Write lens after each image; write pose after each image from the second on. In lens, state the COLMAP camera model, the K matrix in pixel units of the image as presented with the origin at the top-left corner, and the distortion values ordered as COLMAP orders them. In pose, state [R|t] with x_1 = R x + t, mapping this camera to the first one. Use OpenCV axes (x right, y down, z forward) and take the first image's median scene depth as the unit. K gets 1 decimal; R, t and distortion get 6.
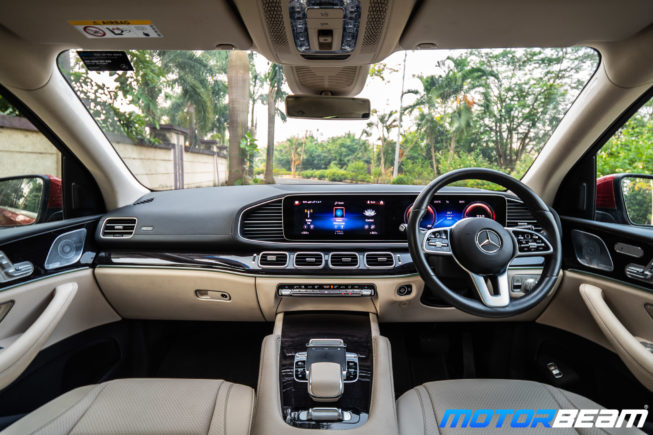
lens RADIAL K [[309.9, 0, 327.5], [0, 309.9, 213.3], [0, 0, 1]] dist [-0.001982, -0.000561]
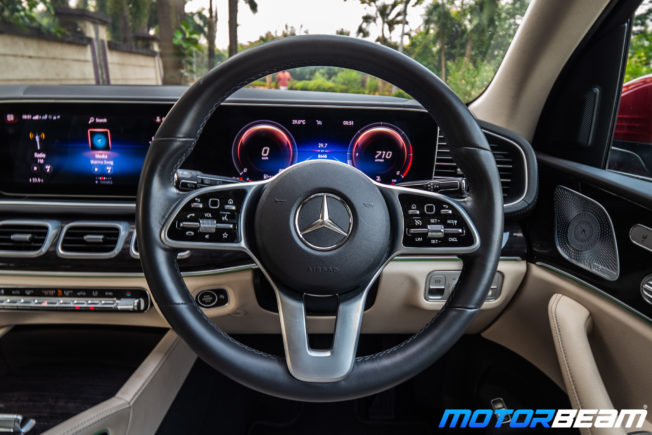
lens RADIAL K [[367.8, 0, 322.6], [0, 367.8, 217.9], [0, 0, 1]] dist [-0.003836, -0.001954]
pose [[0.999681, 0.015765, 0.019750, 0.382006], [-0.019614, 0.976848, 0.213033, -0.013119], [-0.015934, -0.213352, 0.976845, 0.398095]]
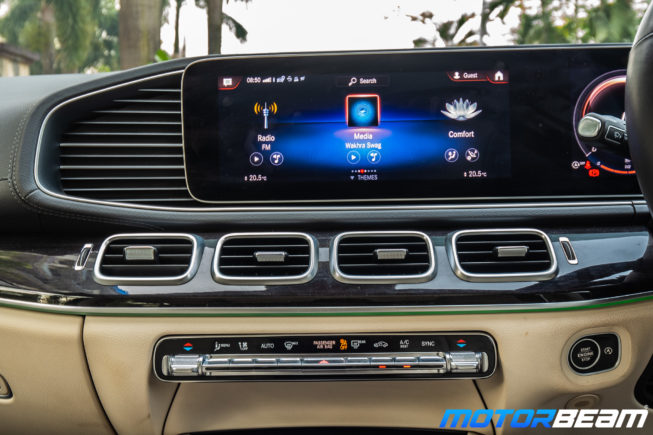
lens RADIAL K [[630.0, 0, 326.5], [0, 630.0, 217.5], [0, 0, 1]] dist [0.011726, 0.006398]
pose [[0.999773, -0.017066, -0.012729, 0.006955], [0.016763, 0.999582, -0.023548, 0.118987], [0.013125, 0.023329, 0.999642, 0.366832]]
